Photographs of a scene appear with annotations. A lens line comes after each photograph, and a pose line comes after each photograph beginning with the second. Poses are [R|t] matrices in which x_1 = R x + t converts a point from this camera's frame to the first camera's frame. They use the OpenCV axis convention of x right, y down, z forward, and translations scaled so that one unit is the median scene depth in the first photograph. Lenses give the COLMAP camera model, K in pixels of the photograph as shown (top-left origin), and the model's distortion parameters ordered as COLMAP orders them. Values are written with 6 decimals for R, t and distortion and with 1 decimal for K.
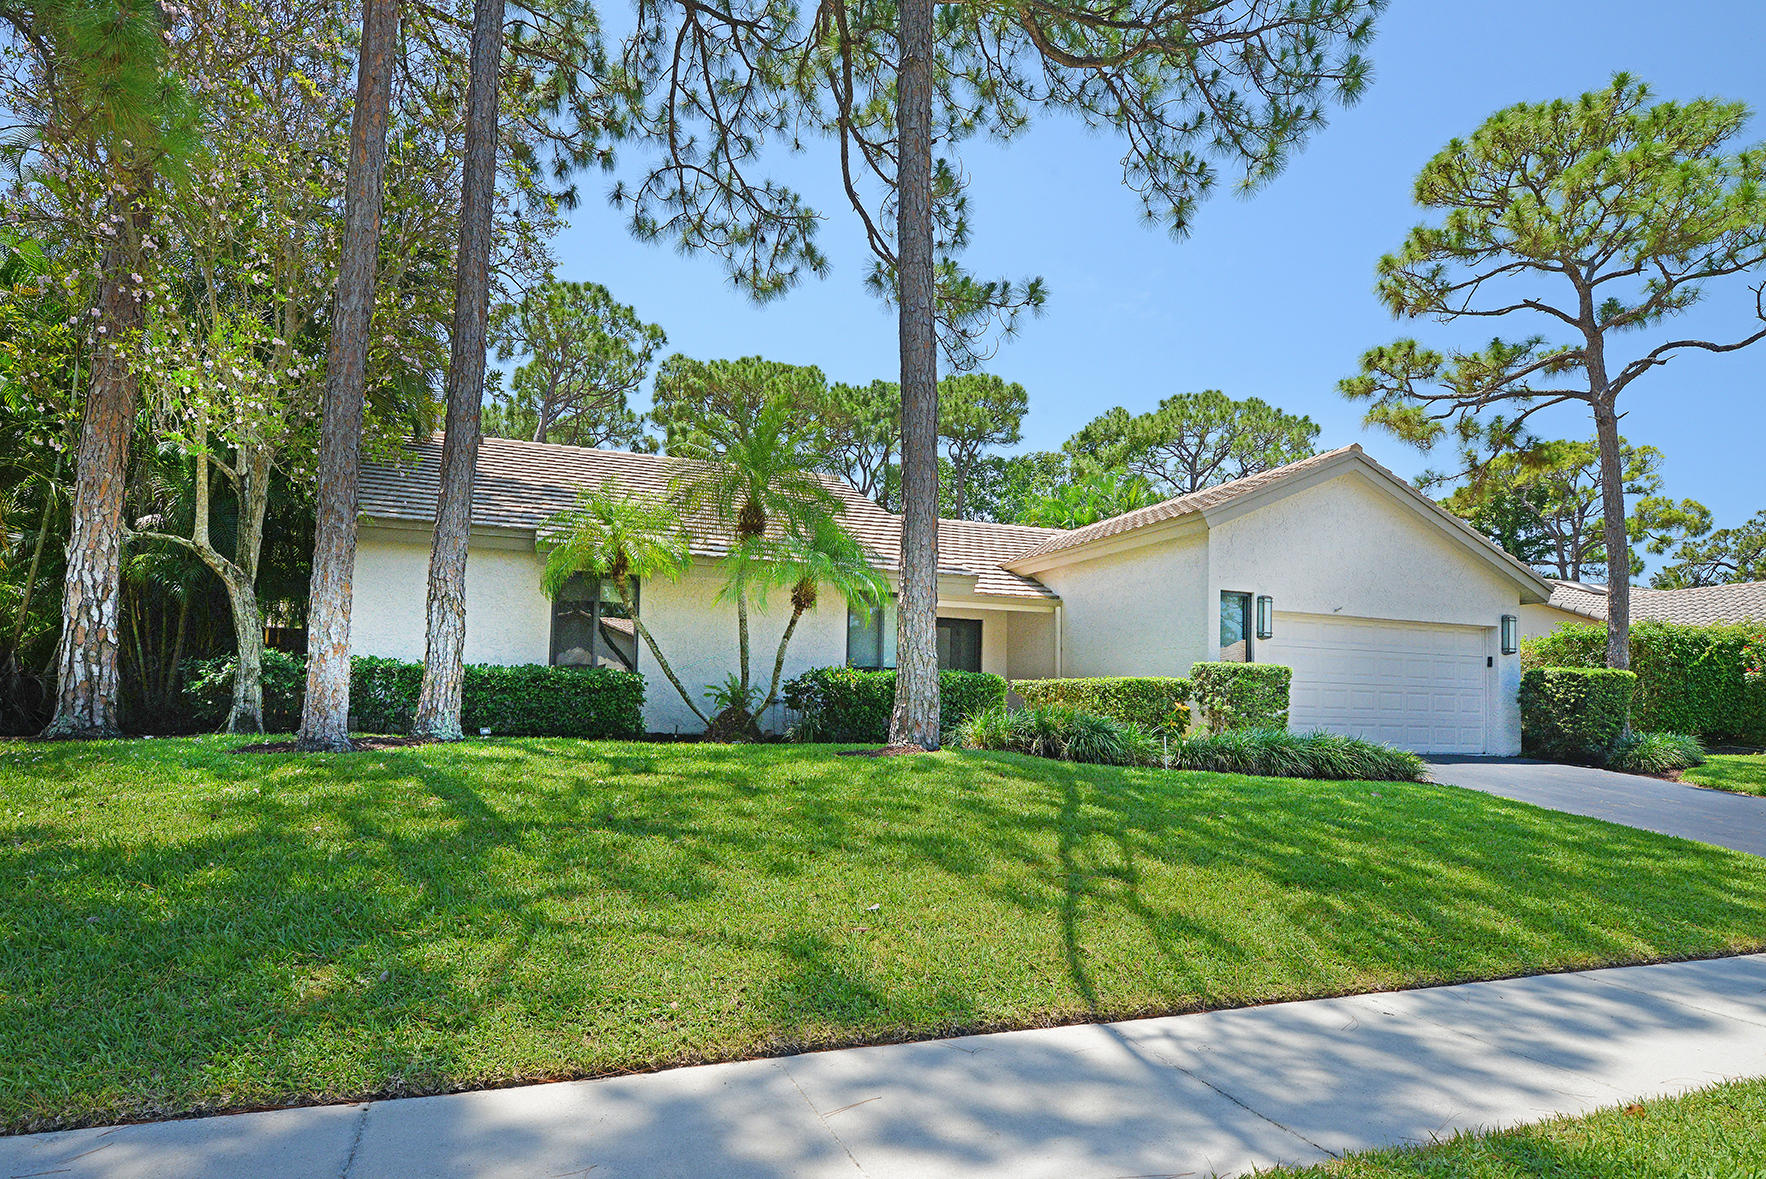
lens RADIAL K [[1019.0, 0, 882.8], [0, 1019.0, 580.1], [0, 0, 1]] dist [-0.001725, 0.001350]
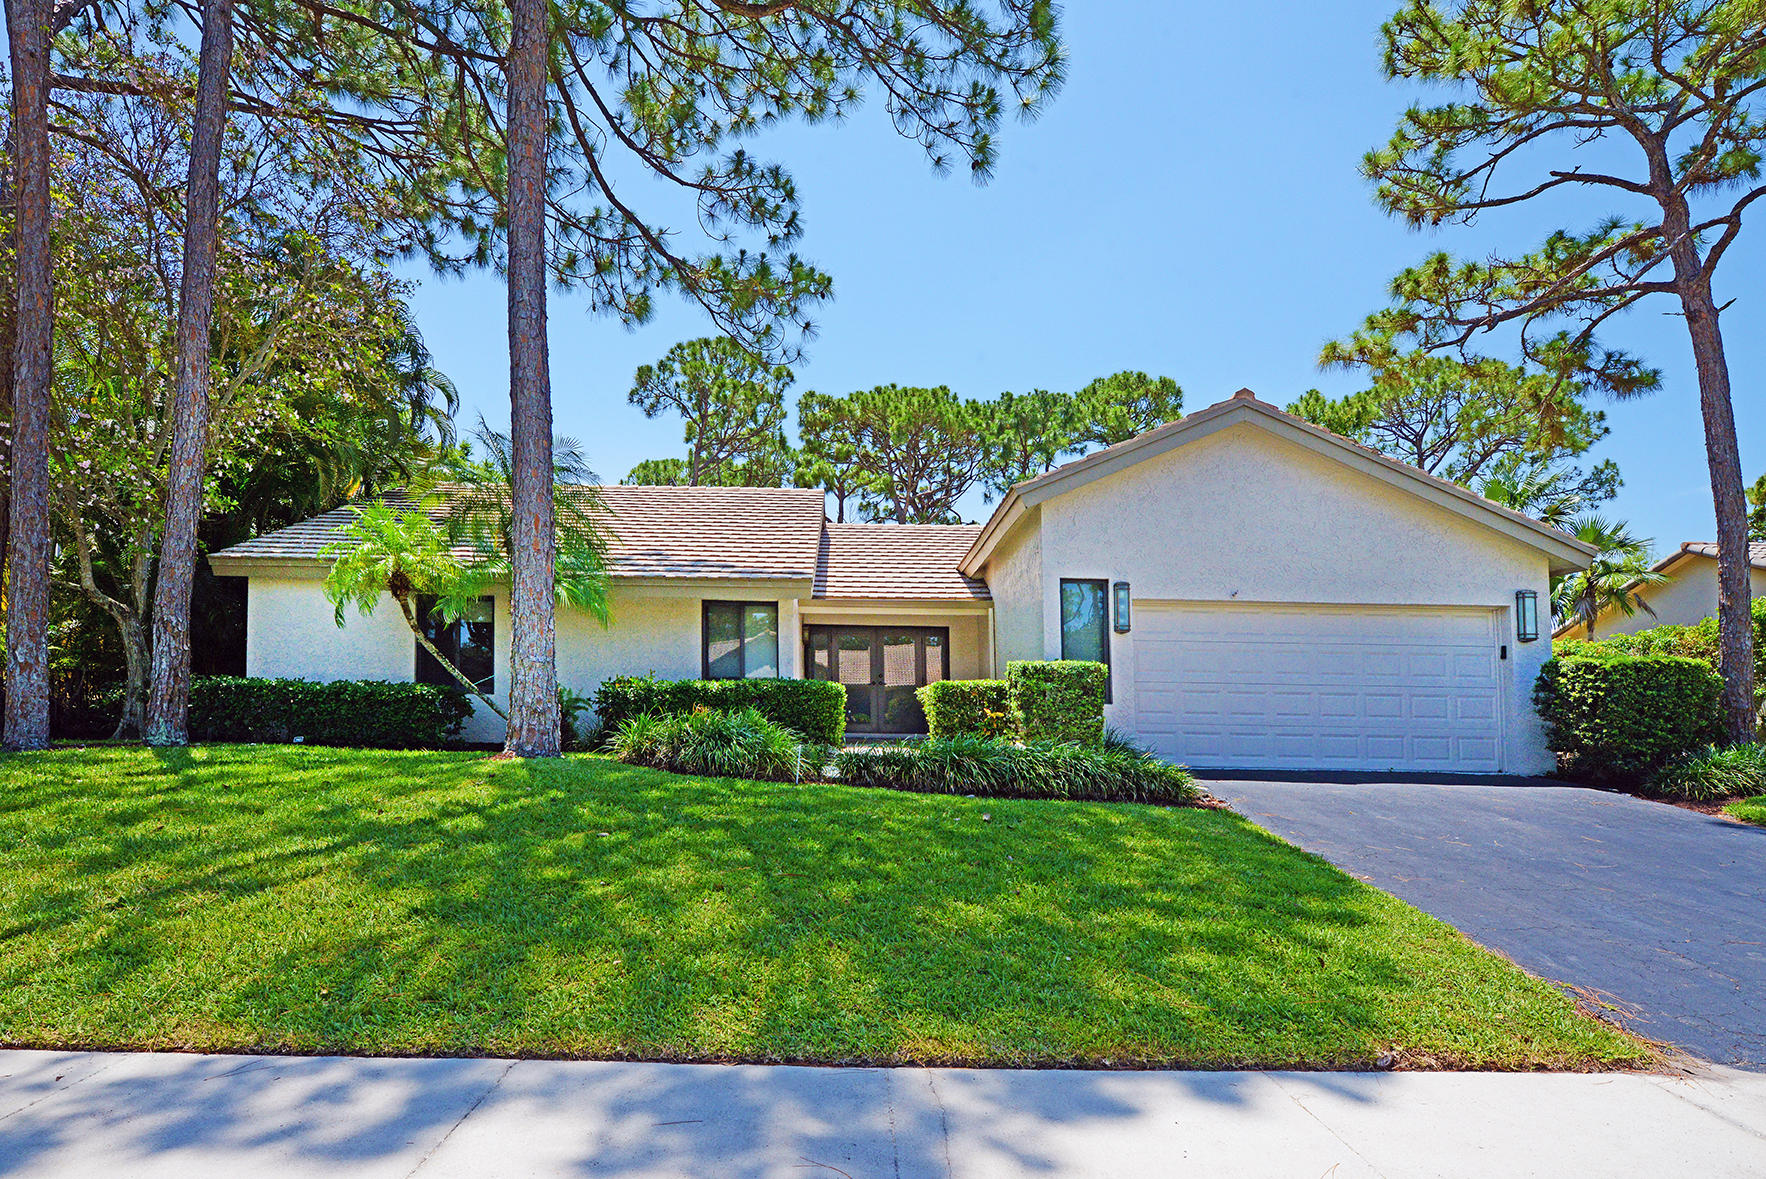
lens RADIAL K [[966.2, 0, 882.5], [0, 966.2, 599.5], [0, 0, 1]] dist [-0.001843, -0.002977]
pose [[0.934388, -0.051906, -0.352456, 0.412052], [0.049268, 0.998650, -0.016456, 0.029373], [0.352834, -0.001989, 0.935684, 0.158037]]
